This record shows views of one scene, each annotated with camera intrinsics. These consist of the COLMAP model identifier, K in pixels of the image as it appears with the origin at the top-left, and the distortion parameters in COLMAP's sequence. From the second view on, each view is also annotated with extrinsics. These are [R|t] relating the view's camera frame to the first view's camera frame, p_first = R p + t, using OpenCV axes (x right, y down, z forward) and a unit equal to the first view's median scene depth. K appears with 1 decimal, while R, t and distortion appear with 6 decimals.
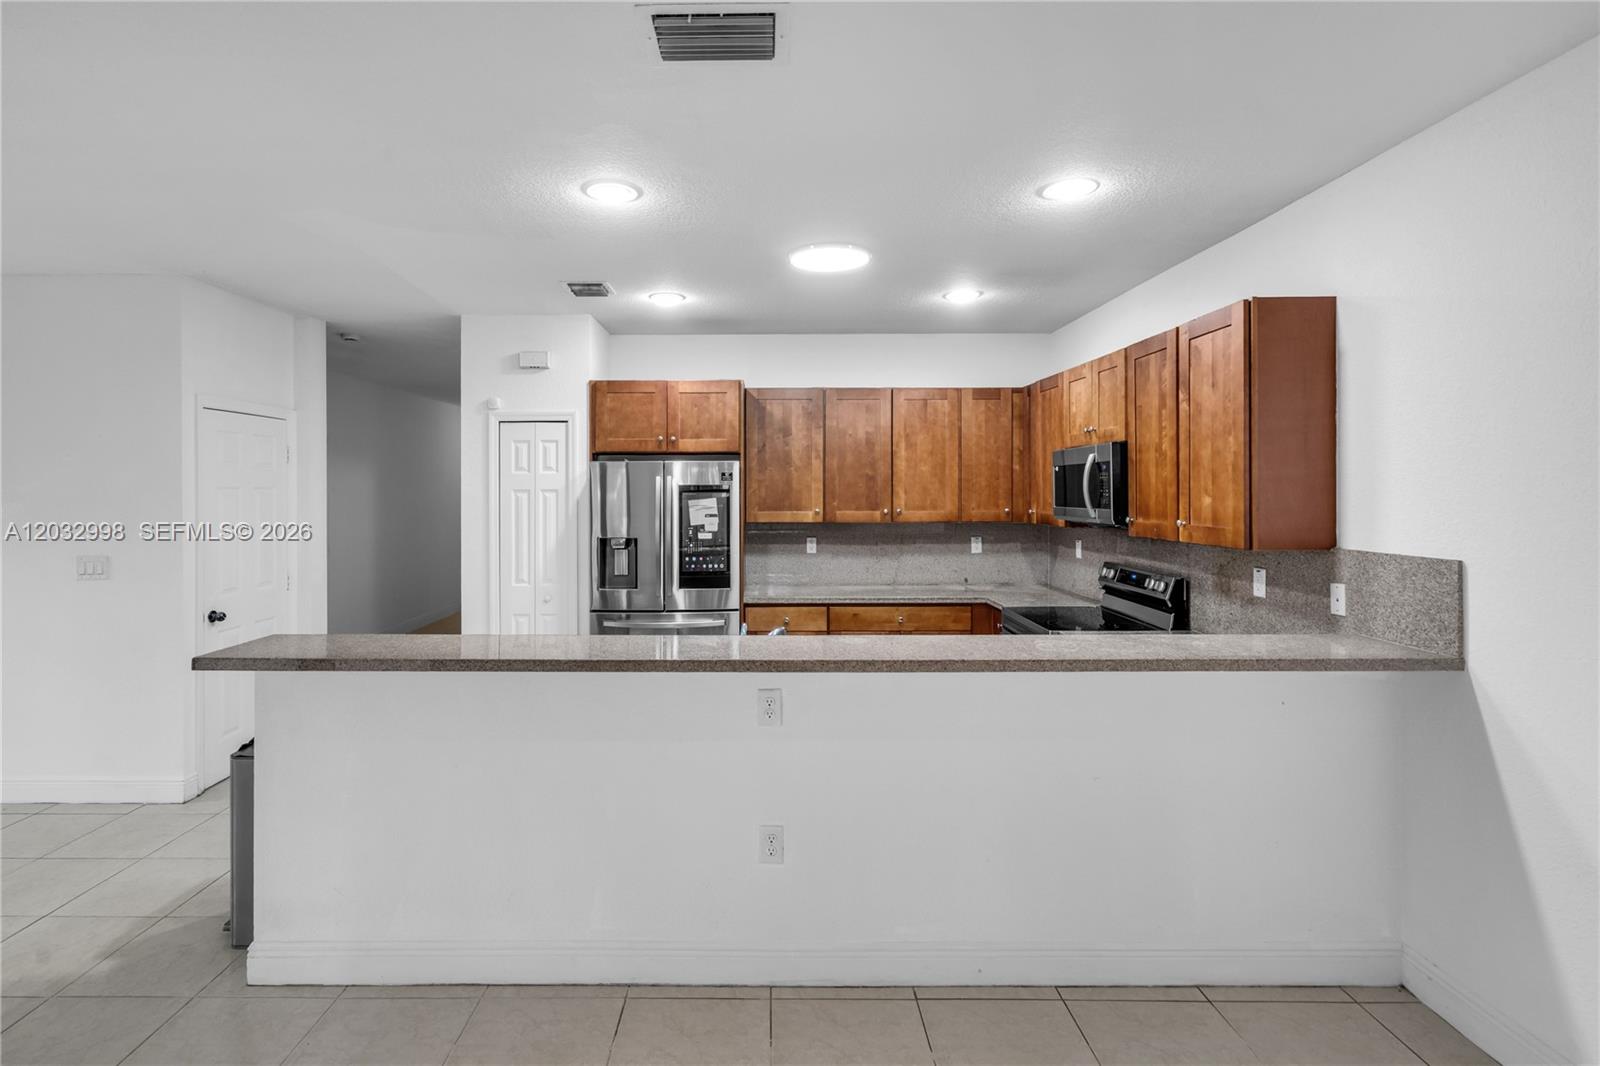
lens RADIAL K [[742.6, 0, 738.2], [0, 742.6, 499.1], [0, 0, 1]] dist [-0.000334, -0.000082]
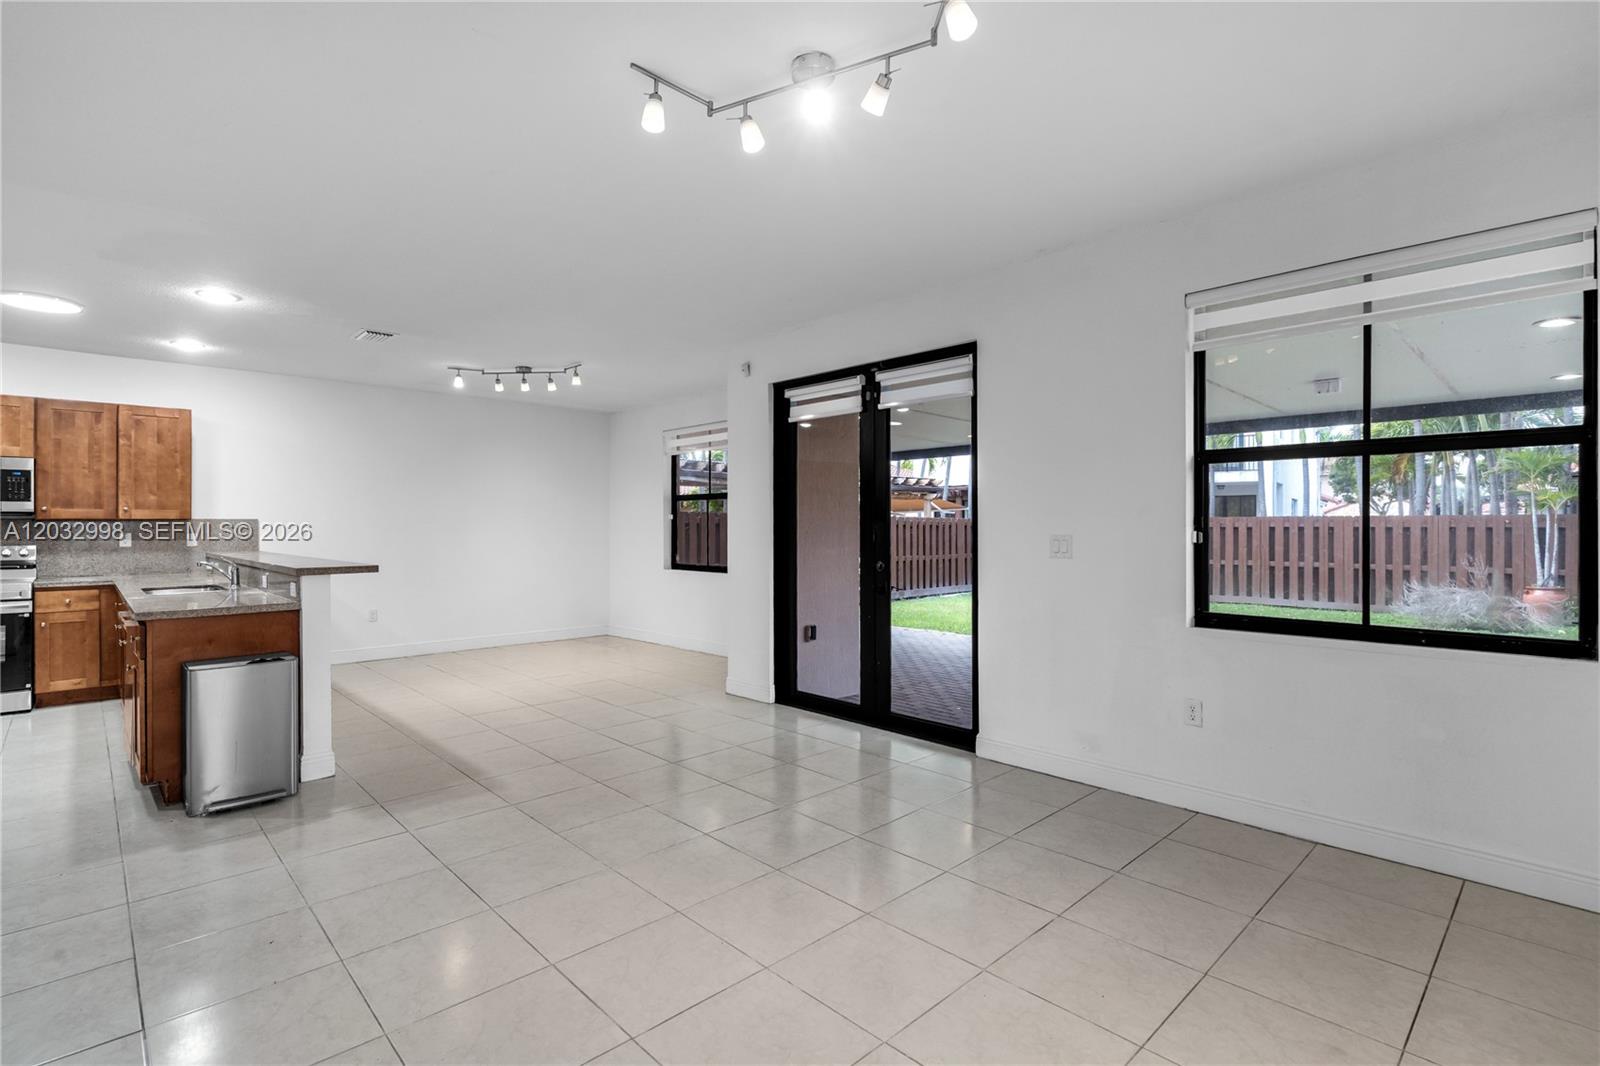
lens RADIAL K [[742.6, 0, 789.2], [0, 742.6, 527.6], [0, 0, 1]] dist [-0.000334, -0.000082]
pose [[-0.692176, 0.003964, 0.721718, -1.558136], [0.011563, 0.999917, 0.005597, 0.070511], [-0.721636, 0.012219, -0.692165, 0.863303]]
